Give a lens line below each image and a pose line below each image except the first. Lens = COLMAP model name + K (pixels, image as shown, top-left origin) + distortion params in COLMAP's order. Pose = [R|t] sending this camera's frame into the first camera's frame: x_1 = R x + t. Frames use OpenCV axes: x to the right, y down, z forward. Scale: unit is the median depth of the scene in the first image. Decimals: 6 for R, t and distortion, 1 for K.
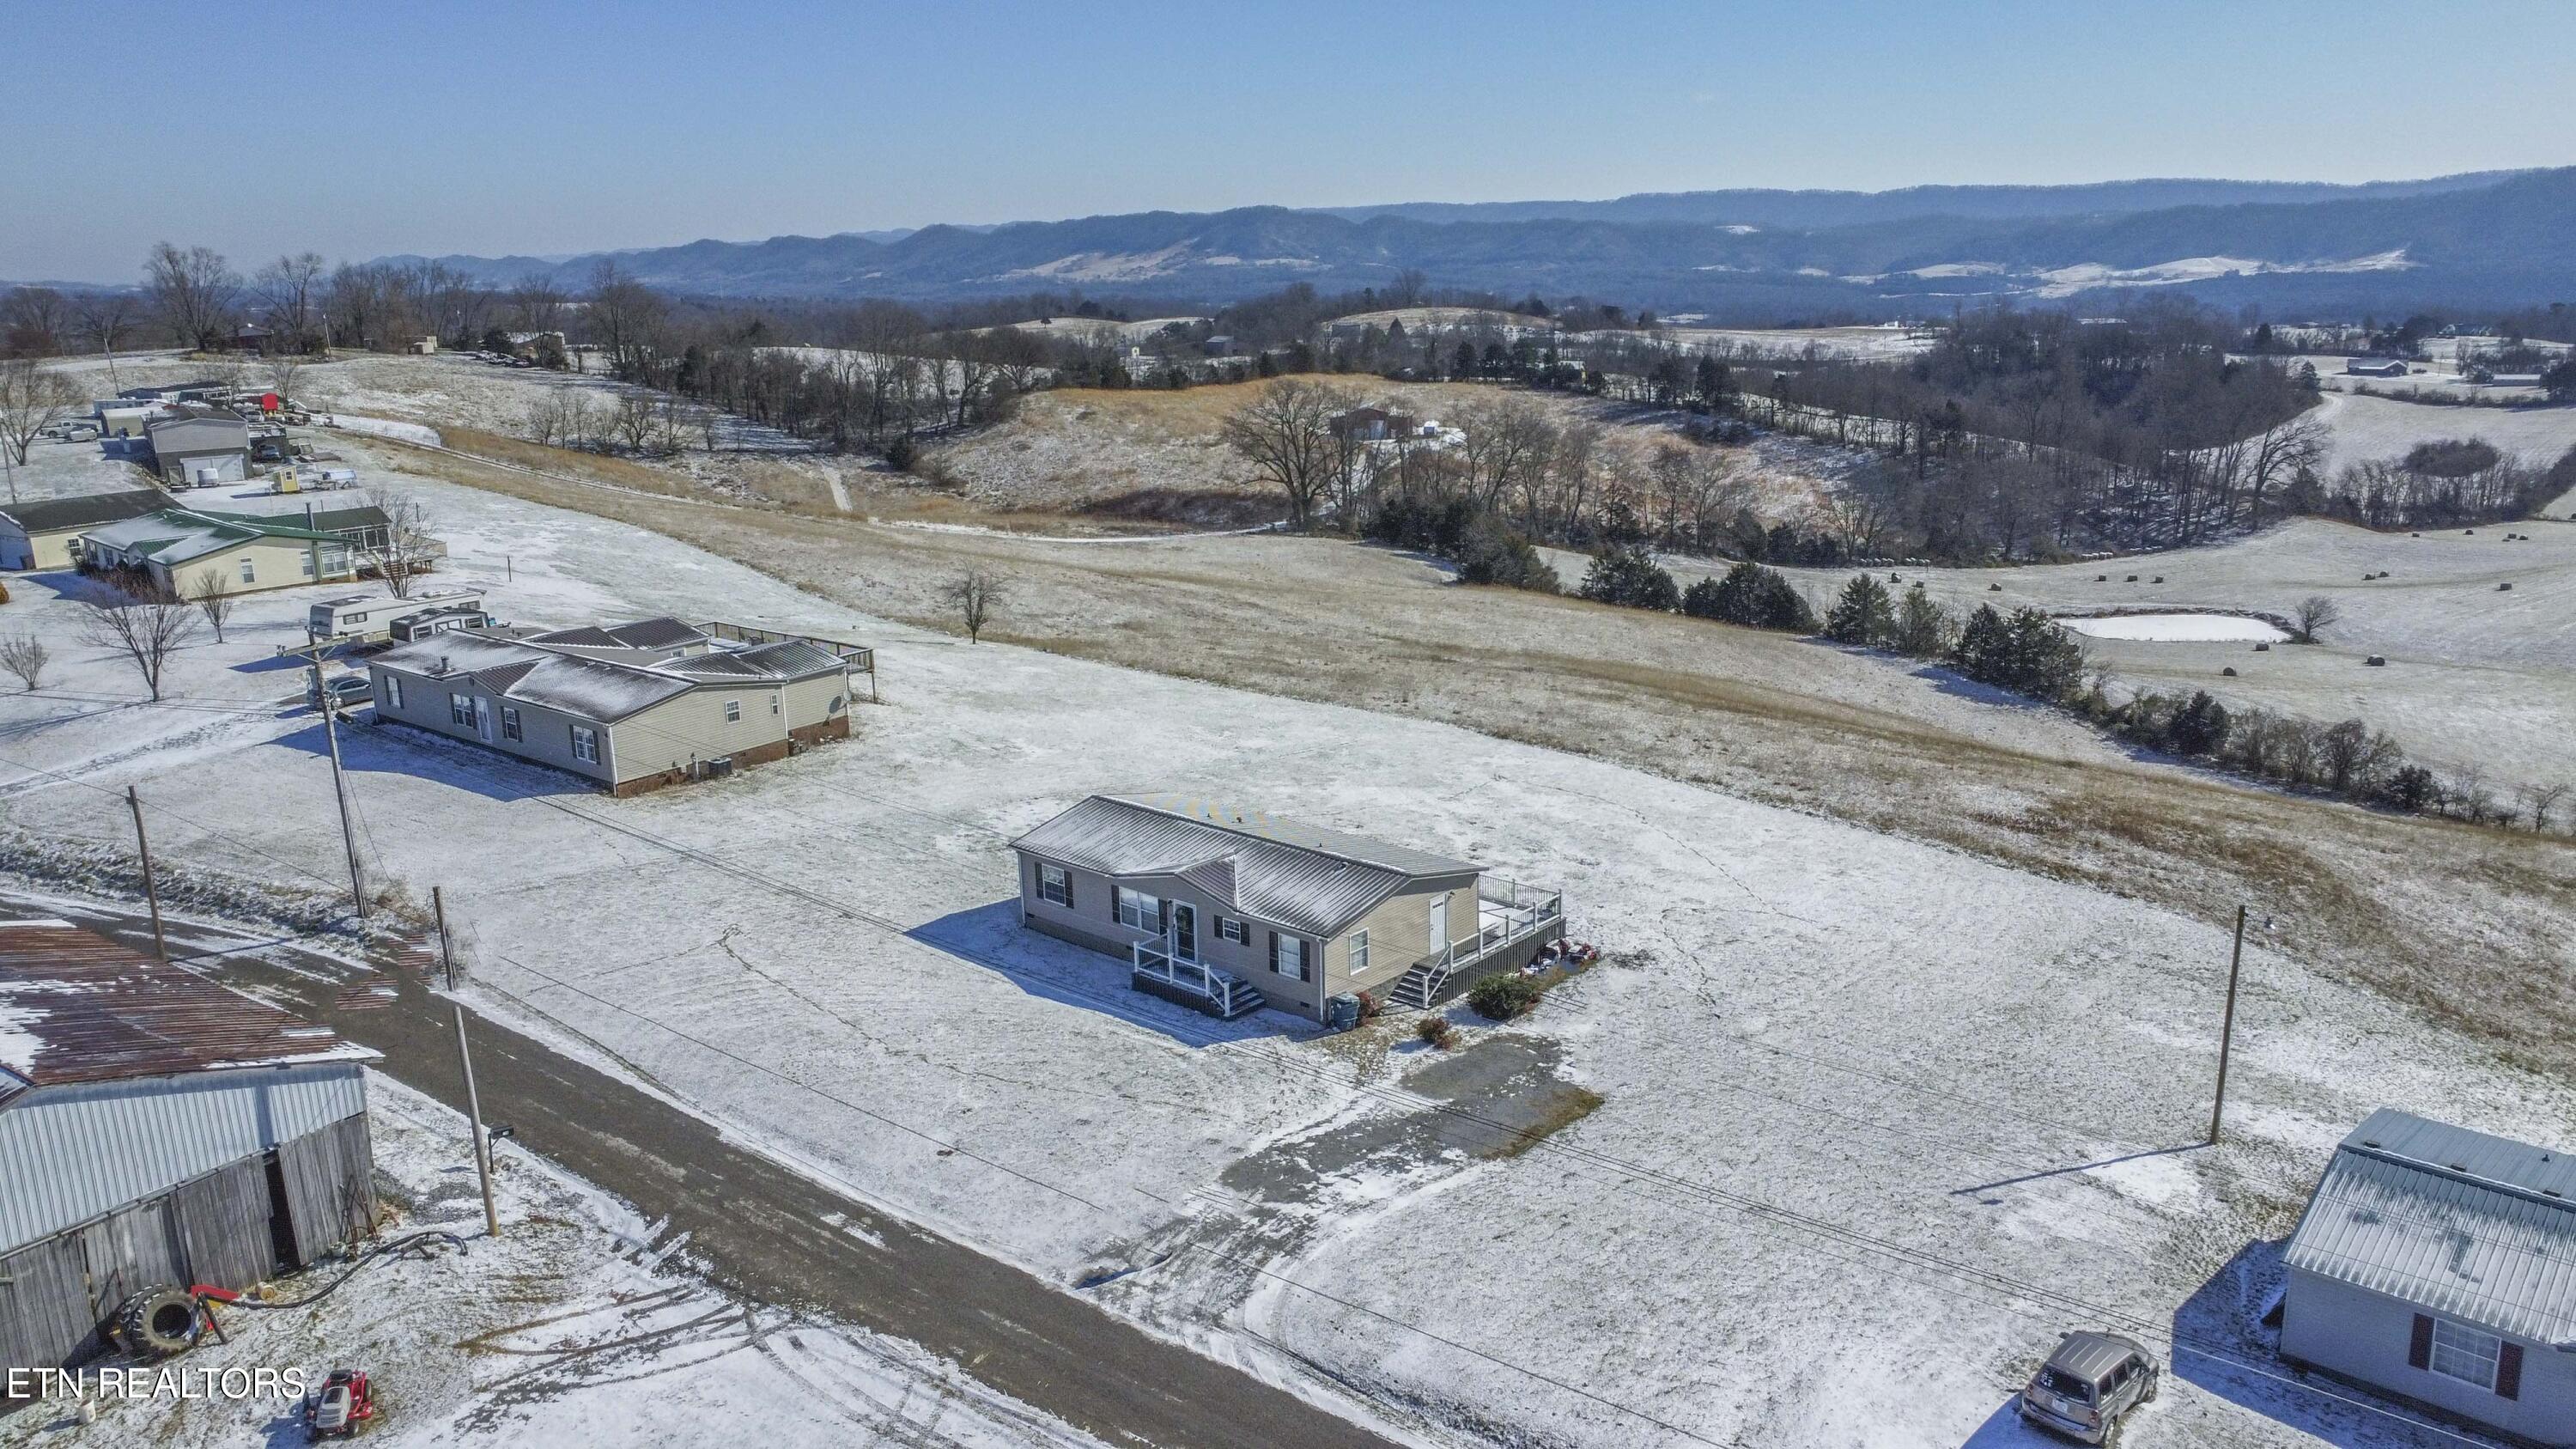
lens RADIAL K [[1922.8, 0, 1269.7], [0, 1922.8, 725.0], [0, 0, 1]] dist [-0.142980, 0.227933]
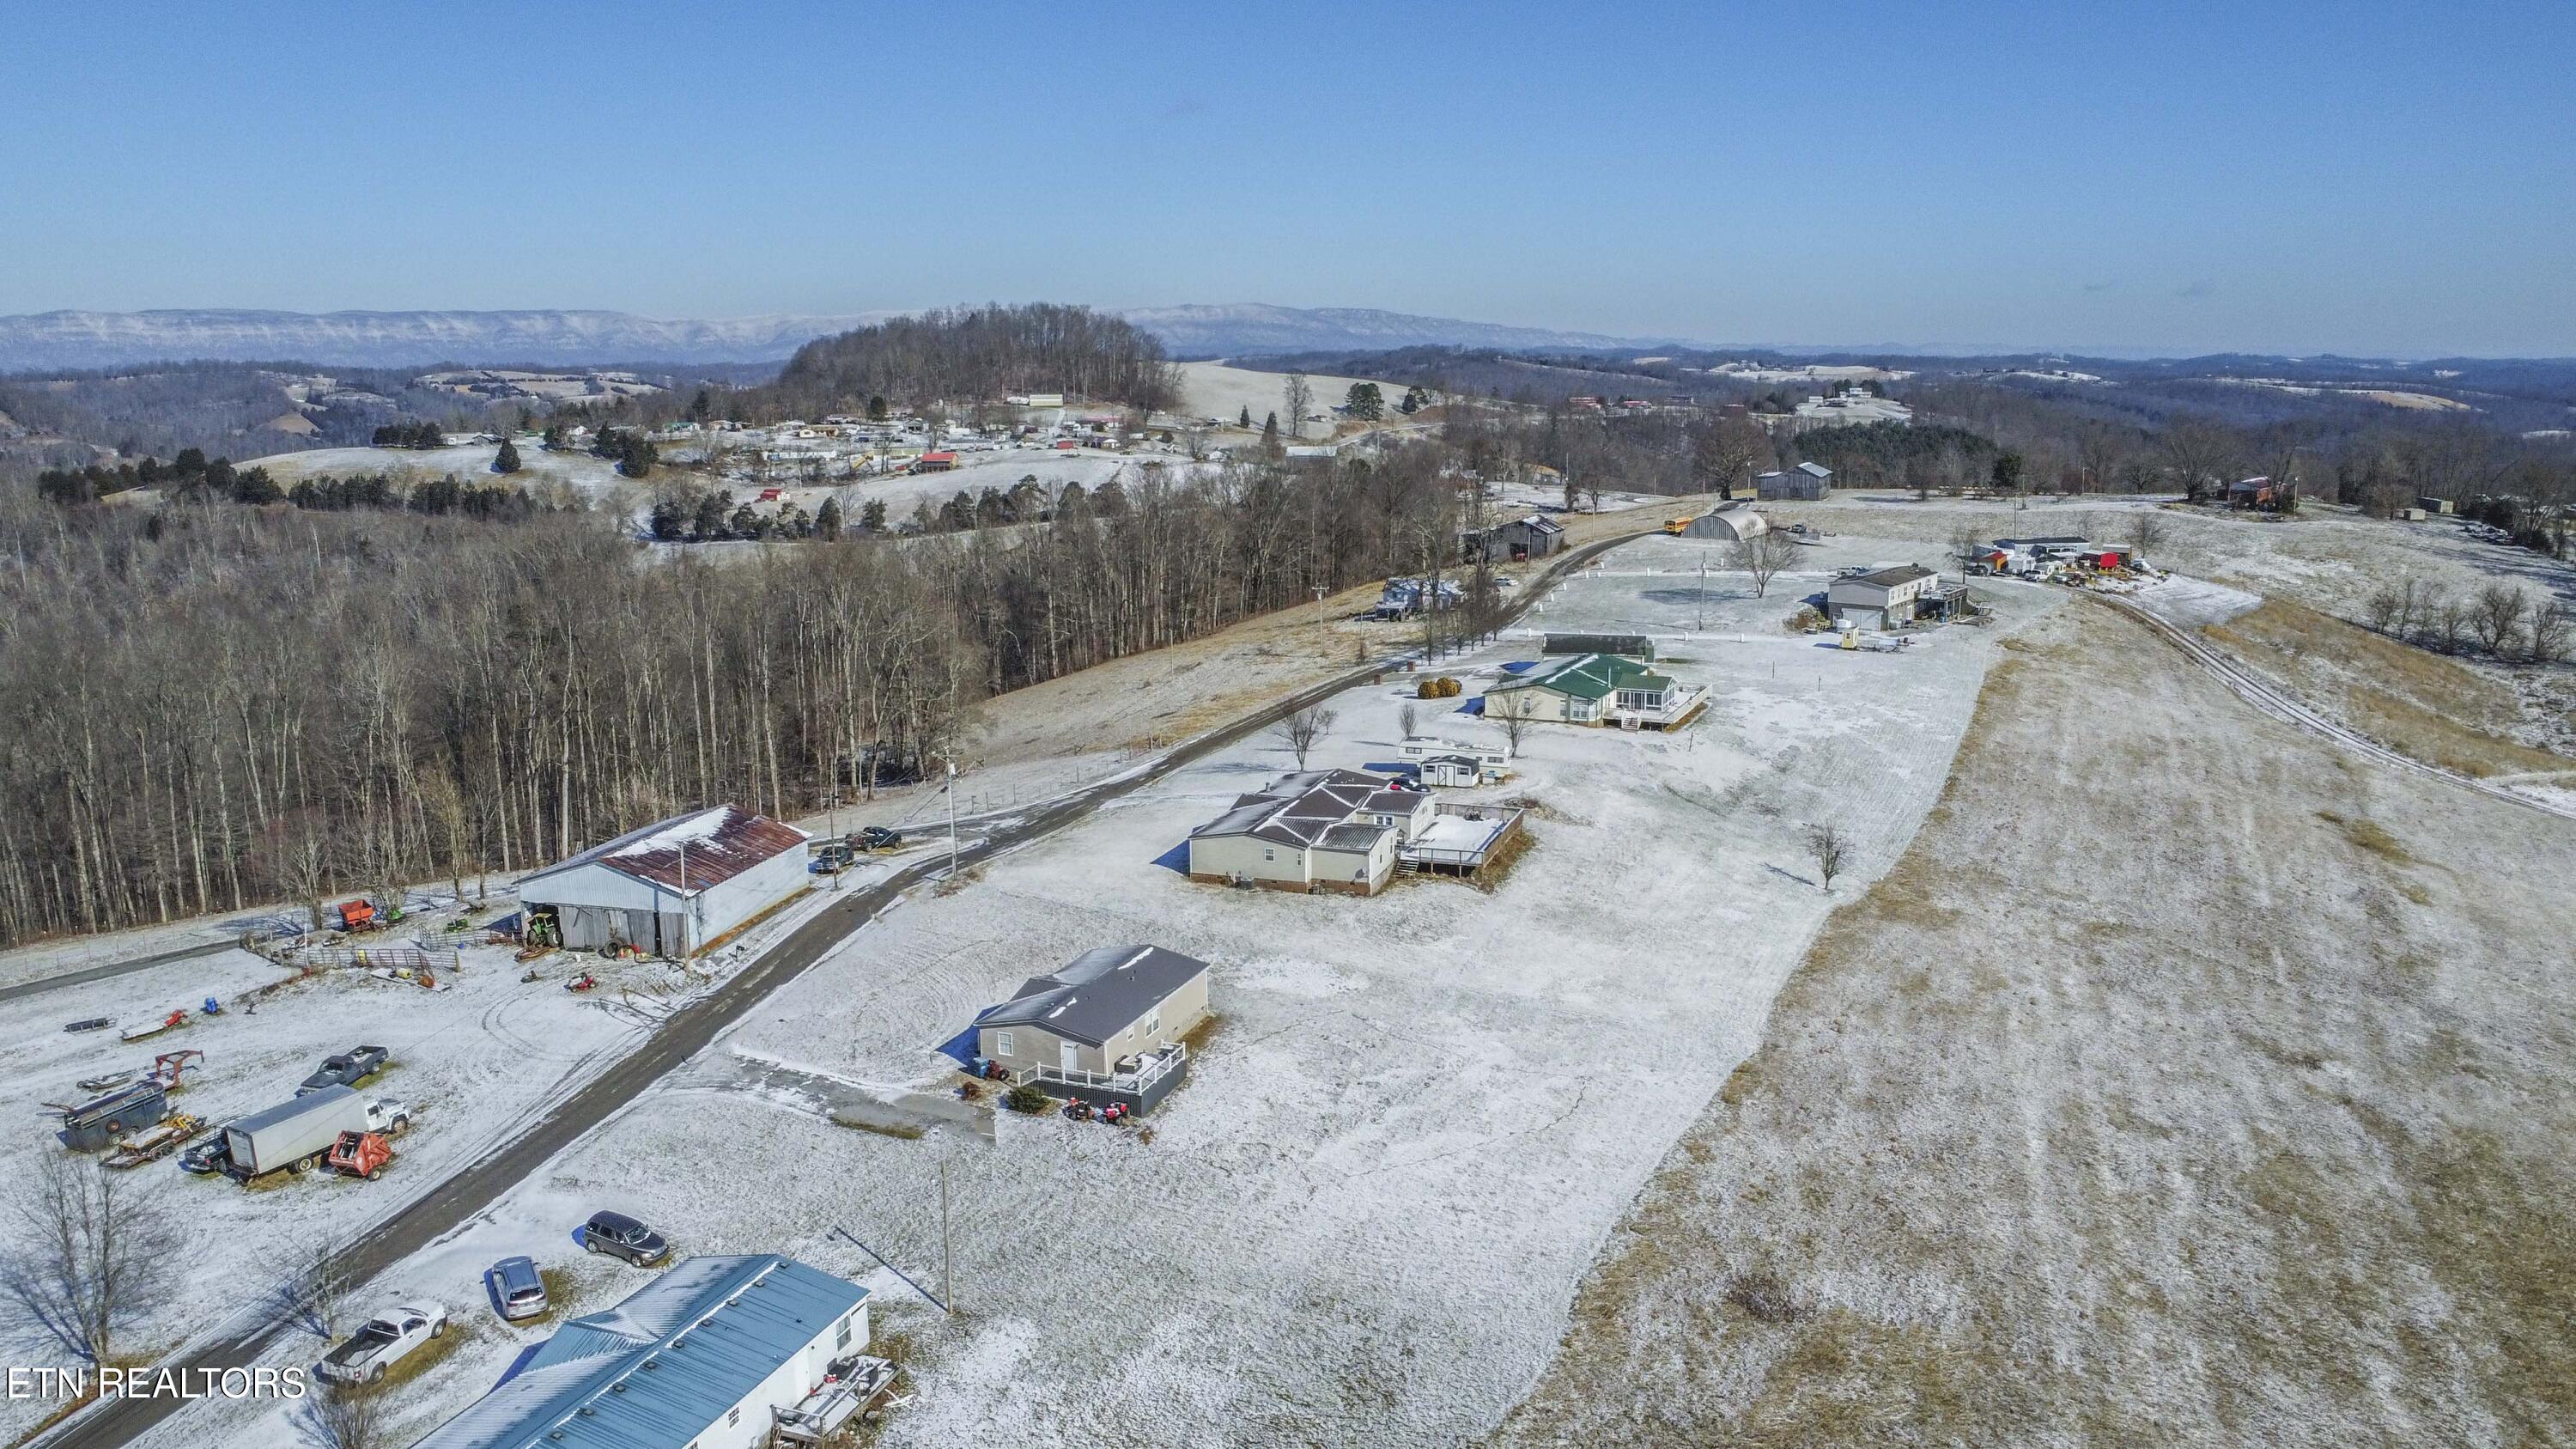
lens RADIAL K [[1922.6, 0, 1297.3], [0, 1922.6, 641.8], [0, 0, 1]] dist [-0.177160, 0.298699]
pose [[0.374012, 0.167805, -0.912116, 0.492545], [-0.239860, 0.967535, 0.079647, -0.131419], [0.895870, 0.188991, 0.402120, 0.126709]]
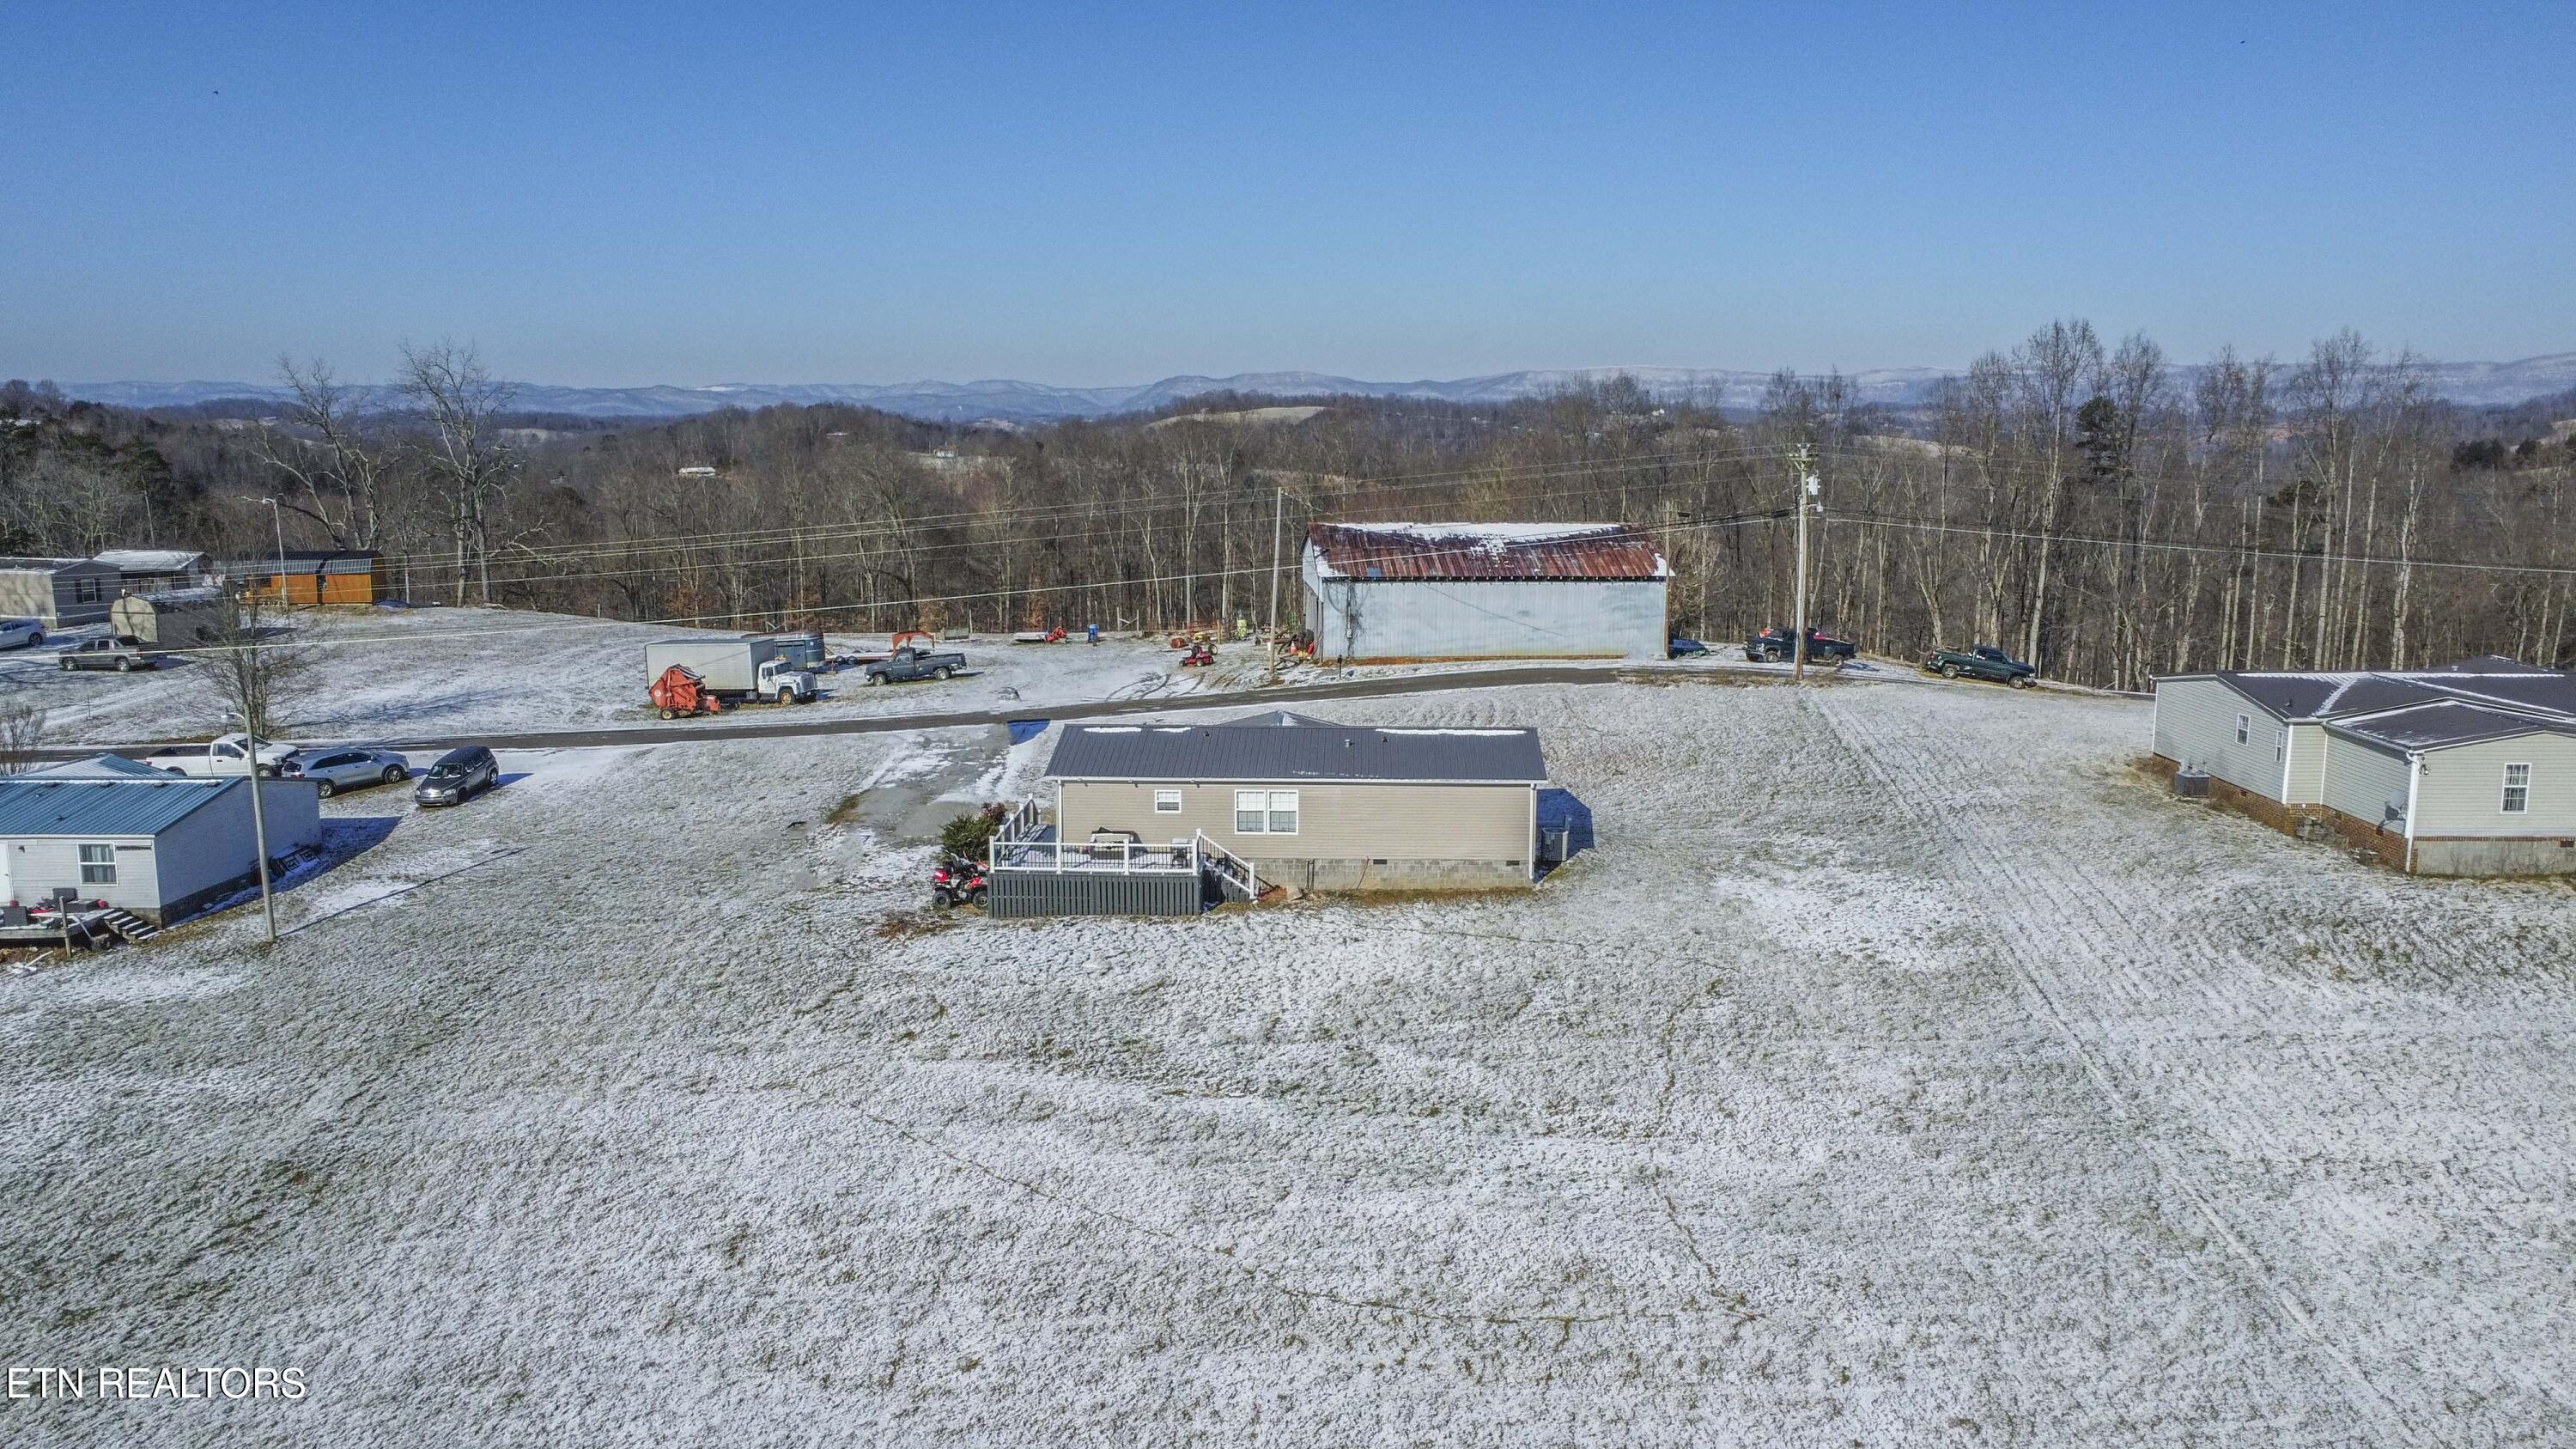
lens RADIAL K [[1893.0, 0, 1279.5], [0, 1893.0, 730.1], [0, 0, 1]] dist [-0.128539, 0.175667]
pose [[-0.759820, 0.146493, -0.633414, 0.178862], [-0.137538, 0.916012, 0.376836, -0.090031], [0.635419, 0.373446, -0.675856, 0.504047]]
